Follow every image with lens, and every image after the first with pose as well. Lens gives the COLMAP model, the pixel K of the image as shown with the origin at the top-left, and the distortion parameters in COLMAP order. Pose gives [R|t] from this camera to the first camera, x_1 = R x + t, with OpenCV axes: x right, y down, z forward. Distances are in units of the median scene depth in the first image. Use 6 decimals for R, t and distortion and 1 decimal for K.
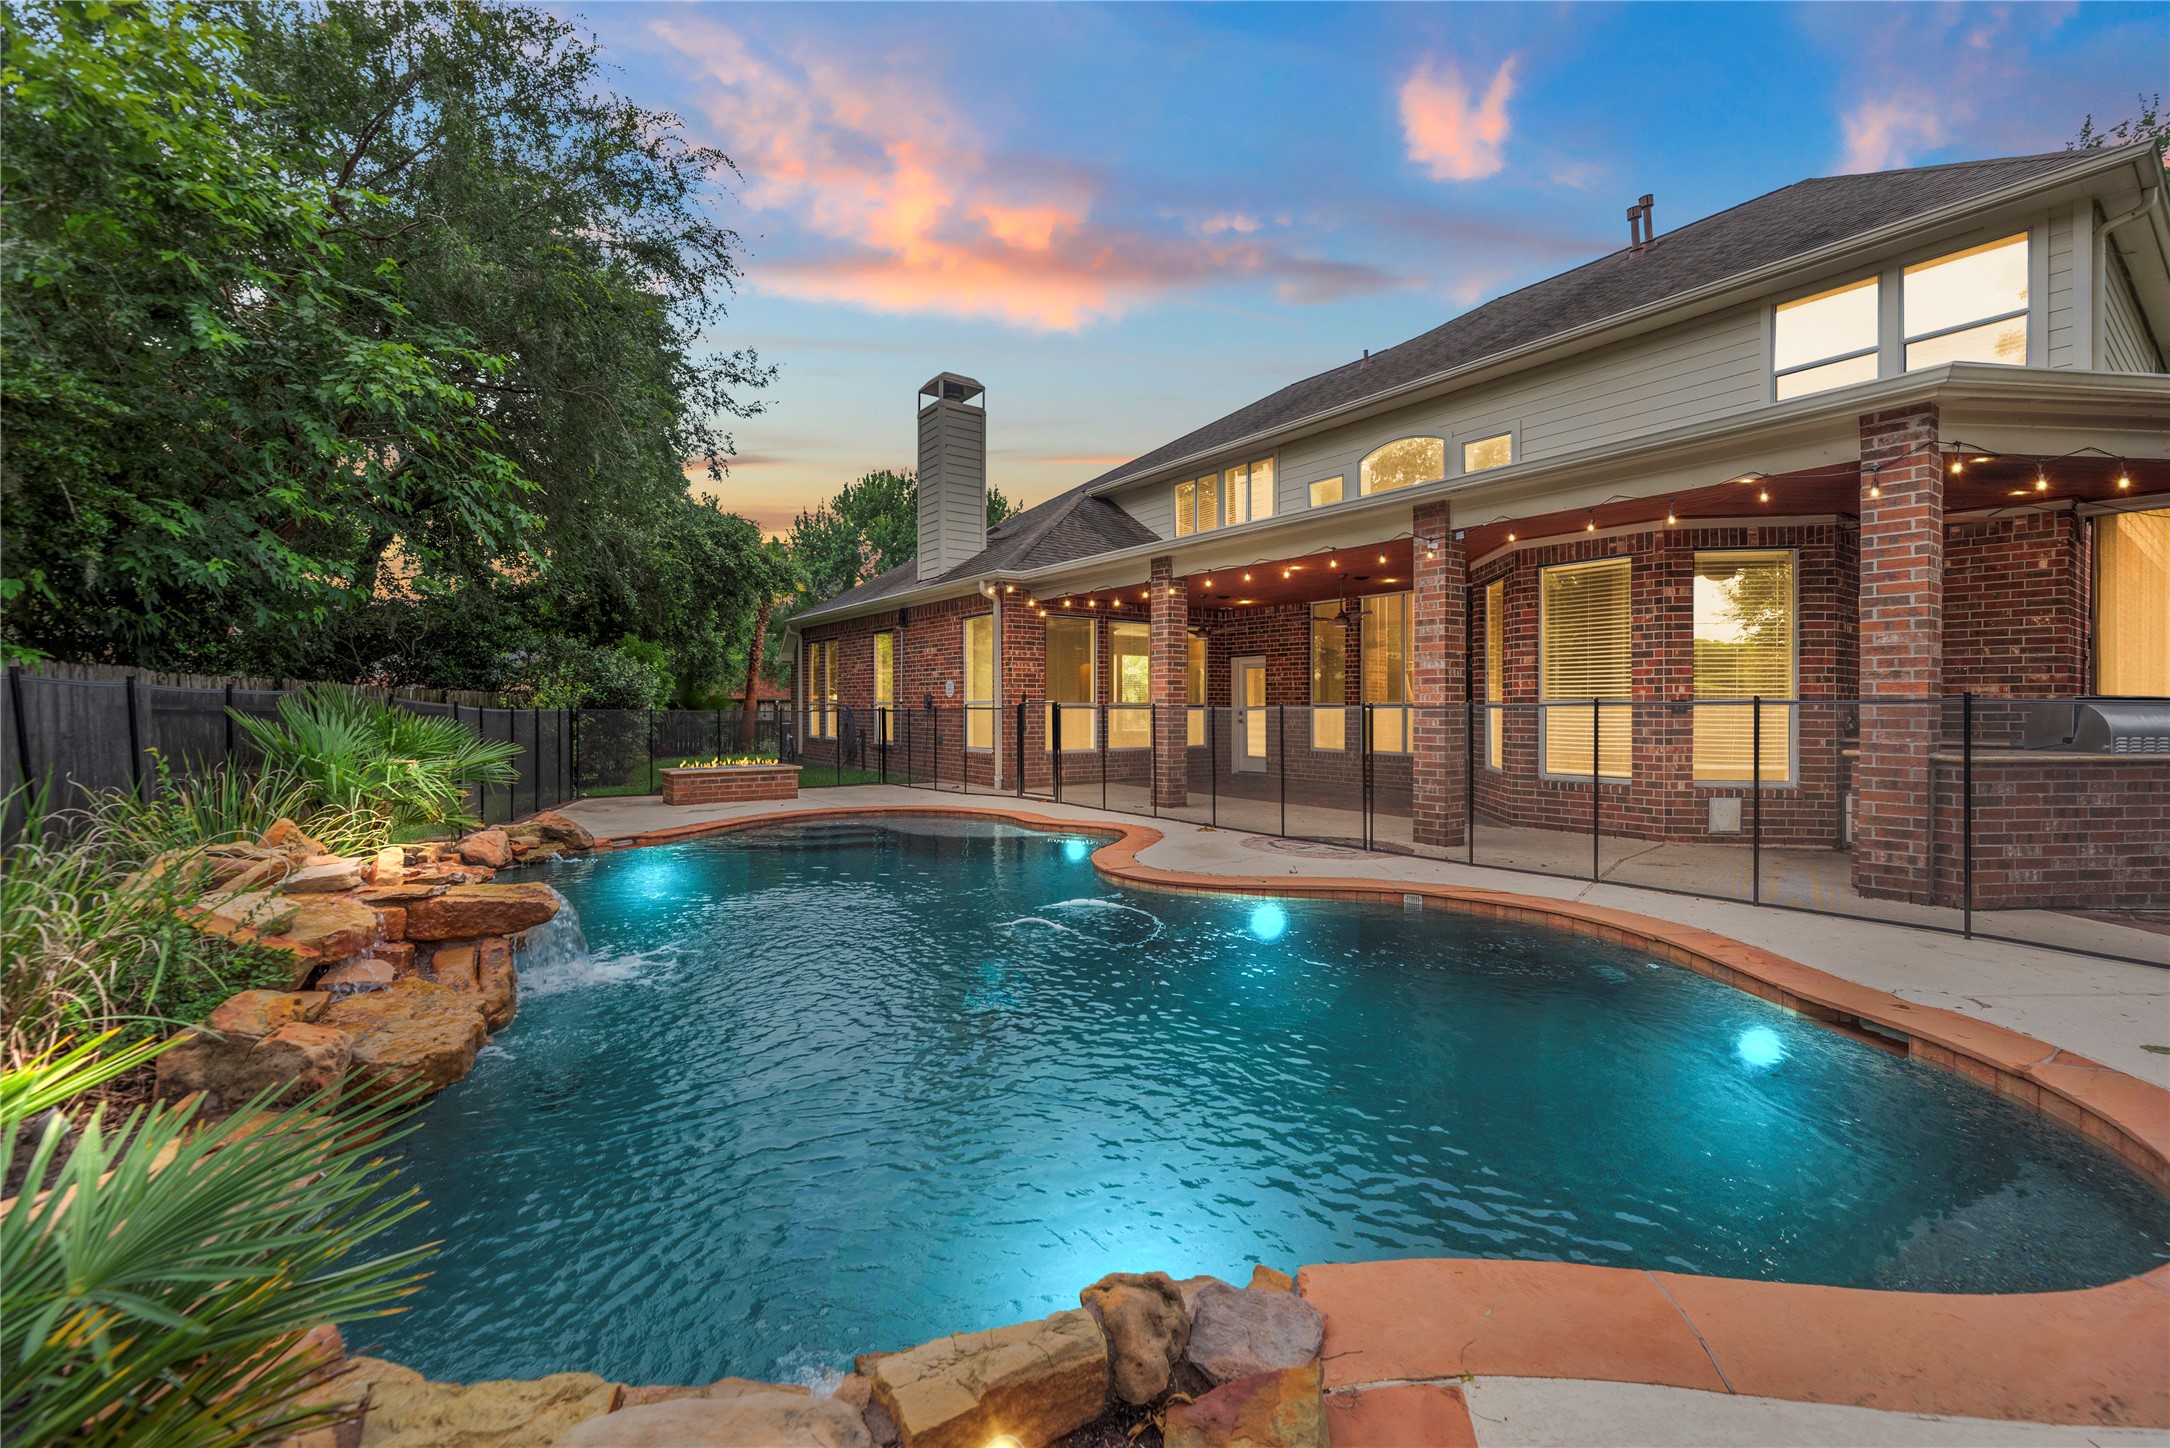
lens RADIAL K [[894.0, 0, 1087.3], [0, 894.0, 711.5], [0, 0, 1]] dist [0.000587, -0.000460]
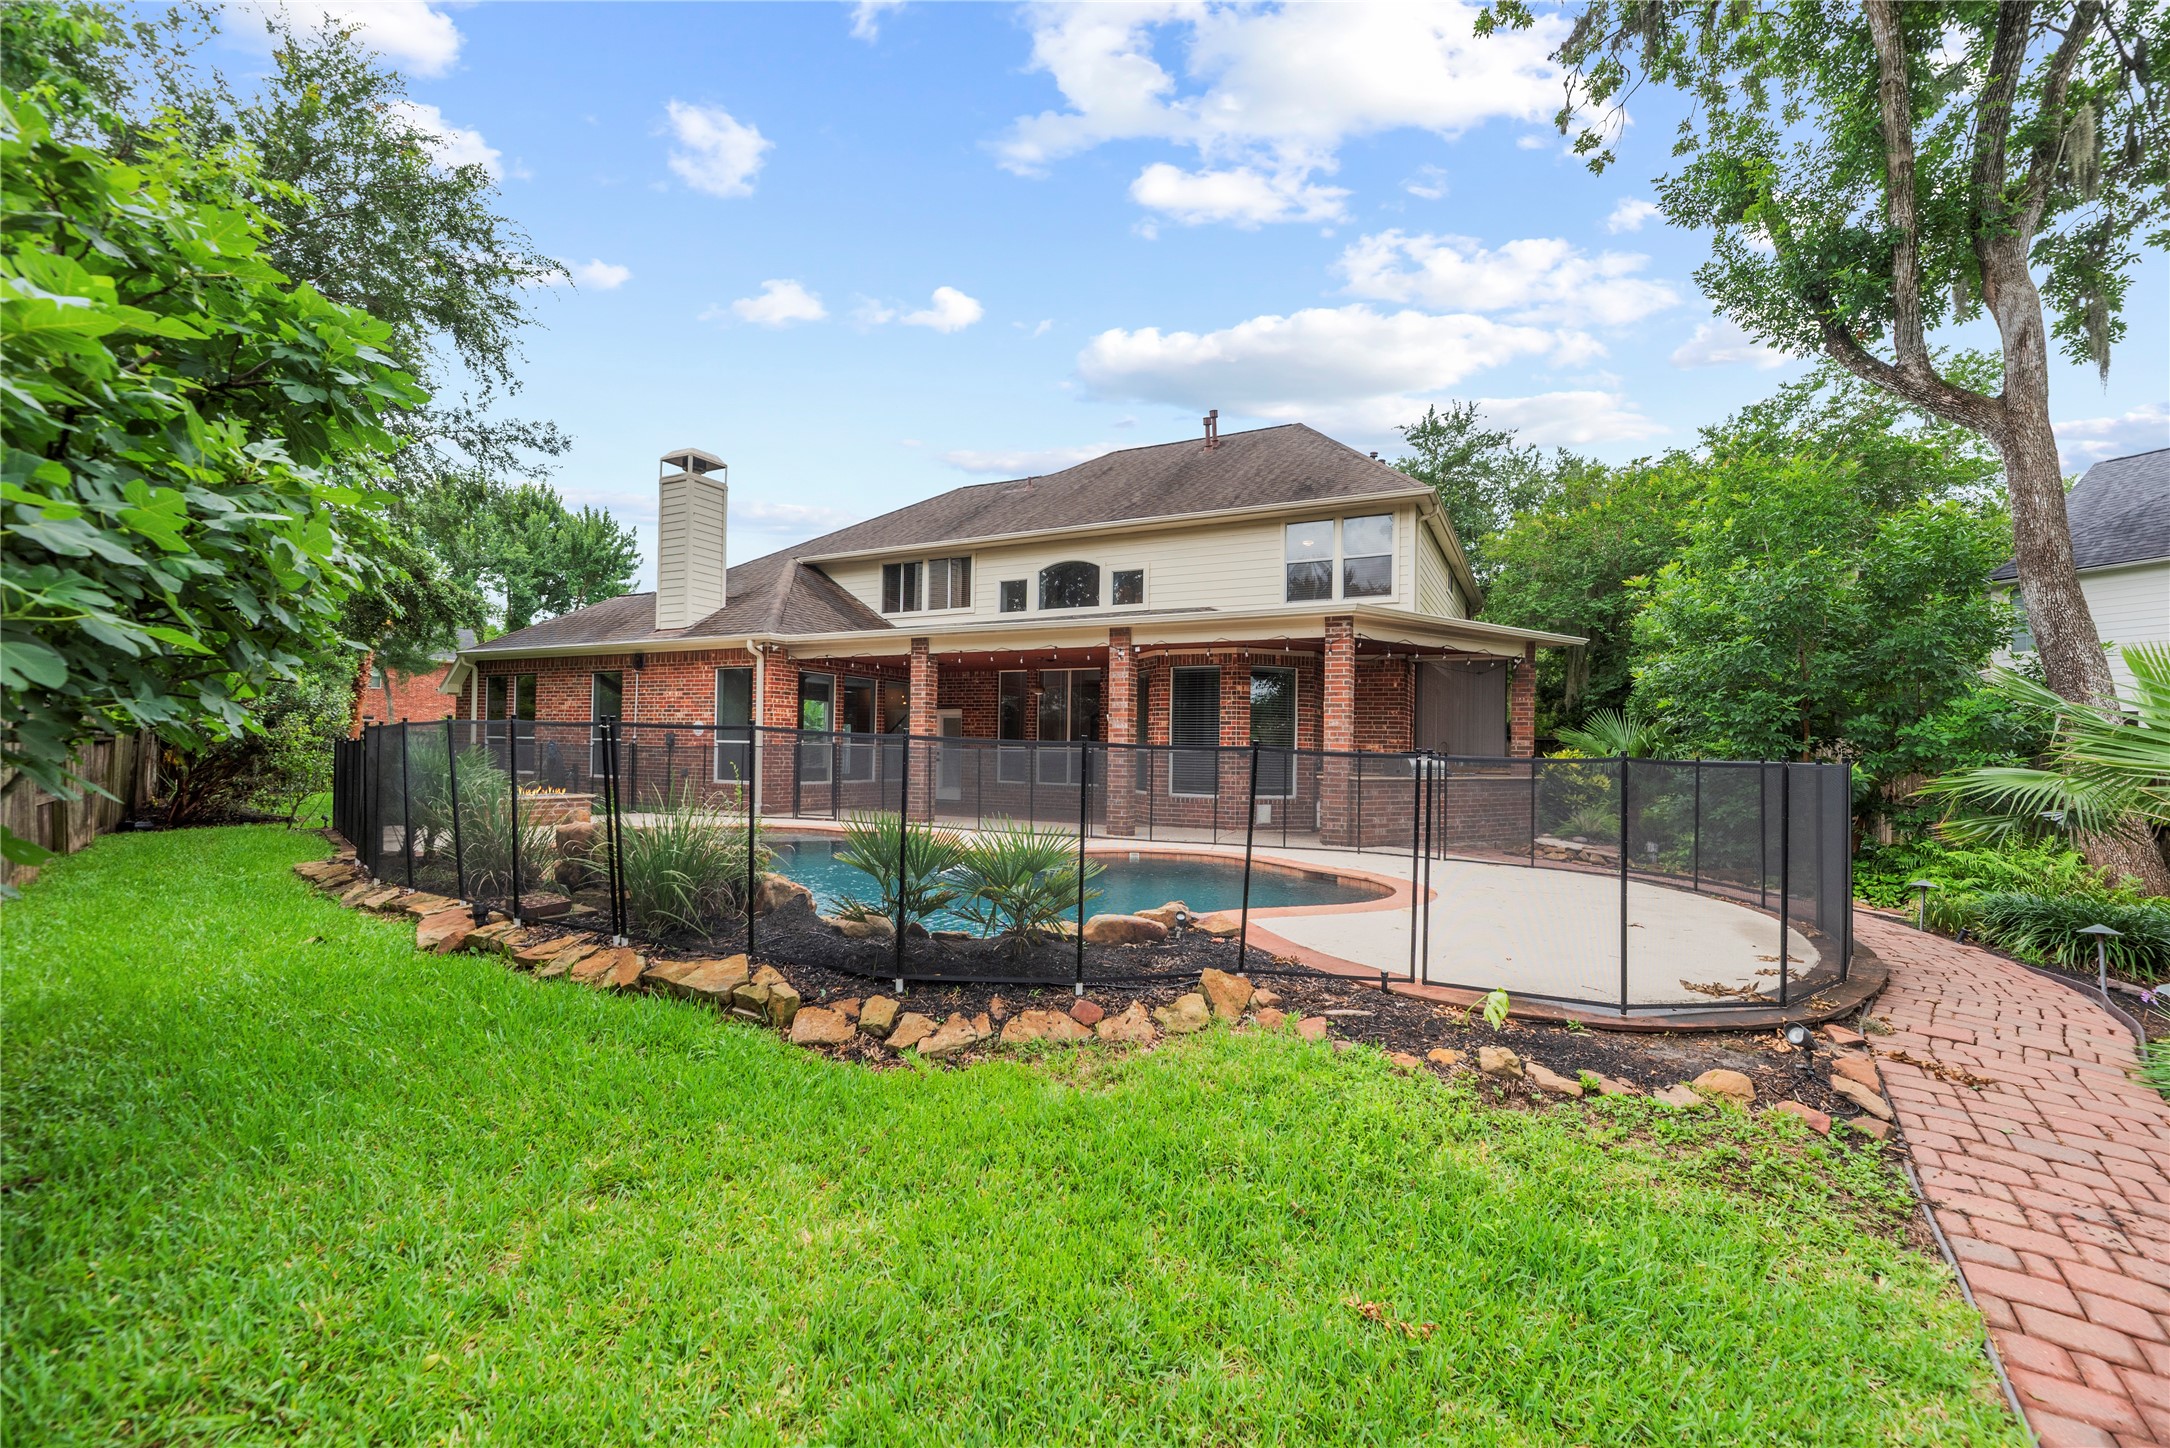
lens RADIAL K [[894.0, 0, 1083.6], [0, 894.0, 738.0], [0, 0, 1]] dist [0.000587, -0.000460]
pose [[0.899760, 0.020808, 0.435888, -0.209537], [-0.013666, 0.999716, -0.019514, 0.001721], [-0.436171, 0.011601, 0.899789, -0.241200]]
